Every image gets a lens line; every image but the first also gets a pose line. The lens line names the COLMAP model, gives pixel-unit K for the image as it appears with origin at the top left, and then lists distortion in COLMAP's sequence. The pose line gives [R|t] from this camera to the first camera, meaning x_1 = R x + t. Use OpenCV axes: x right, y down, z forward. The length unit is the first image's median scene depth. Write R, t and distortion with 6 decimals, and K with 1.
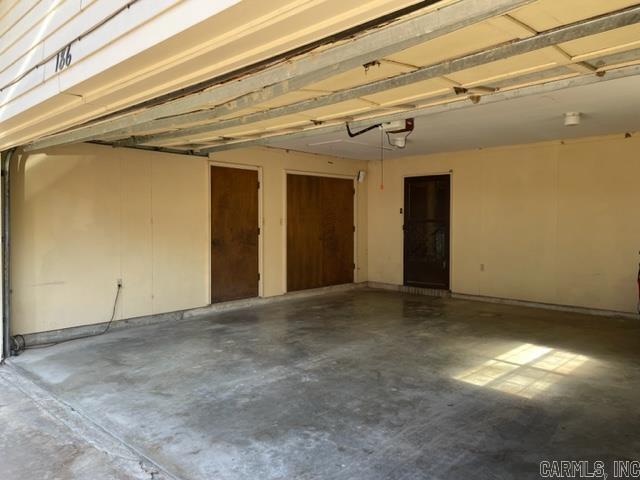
lens RADIAL K [[486.8, 0, 319.6], [0, 486.8, 239.6], [0, 0, 1]] dist [-0.001002, 0.000151]
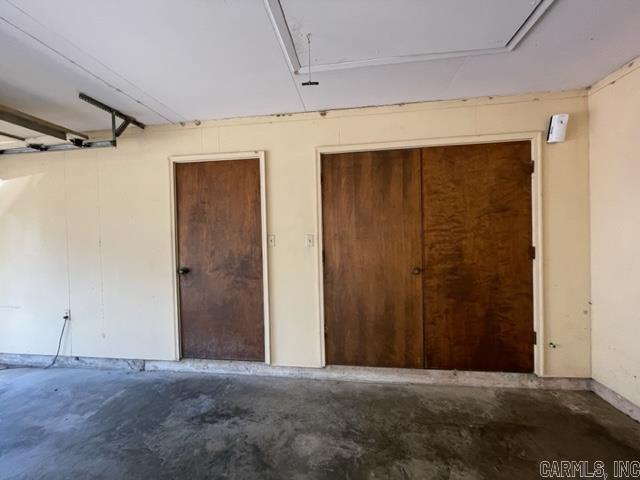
lens RADIAL K [[261.0, 0, 320.0], [0, 261.0, 239.9], [0, 0, 1]] dist [-0.002954, -0.000226]
pose [[0.580659, 0.000808, -0.814147, 0.176271], [-0.010331, 0.999926, -0.006376, -0.035052], [0.814082, 0.012114, 0.580624, 0.826712]]
